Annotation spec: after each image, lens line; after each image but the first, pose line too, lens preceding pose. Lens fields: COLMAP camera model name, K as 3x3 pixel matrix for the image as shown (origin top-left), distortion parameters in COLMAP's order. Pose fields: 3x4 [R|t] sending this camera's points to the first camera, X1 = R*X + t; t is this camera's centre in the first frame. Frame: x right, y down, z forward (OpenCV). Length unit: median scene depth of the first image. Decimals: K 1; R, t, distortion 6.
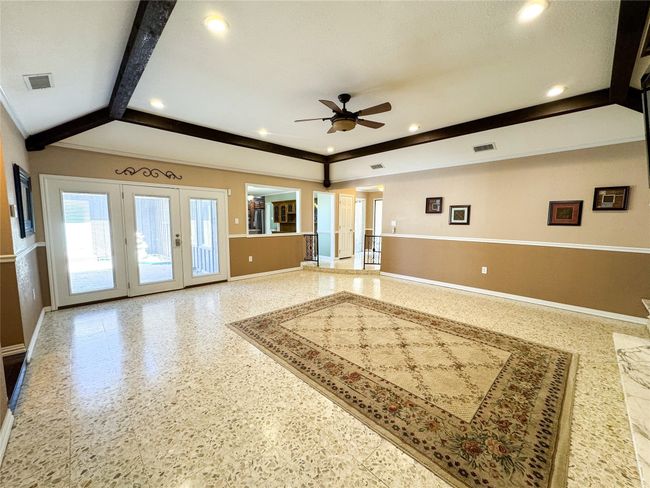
lens RADIAL K [[258.1, 0, 324.2], [0, 258.1, 241.3], [0, 0, 1]] dist [-0.007404, -0.000230]
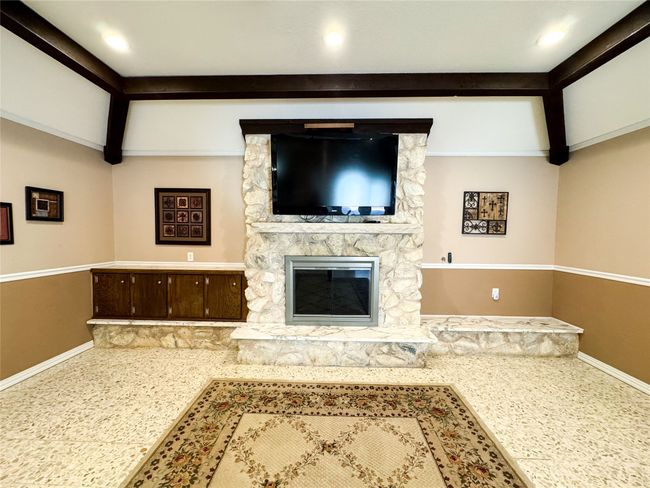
lens RADIAL K [[258.1, 0, 327.2], [0, 258.1, 242.3], [0, 0, 1]] dist [-0.007404, -0.000230]
pose [[-0.700669, -0.040717, 0.712324, 0.046870], [0.050410, 0.993050, 0.106349, -0.157253], [-0.711703, 0.110424, -0.693747, 1.523585]]
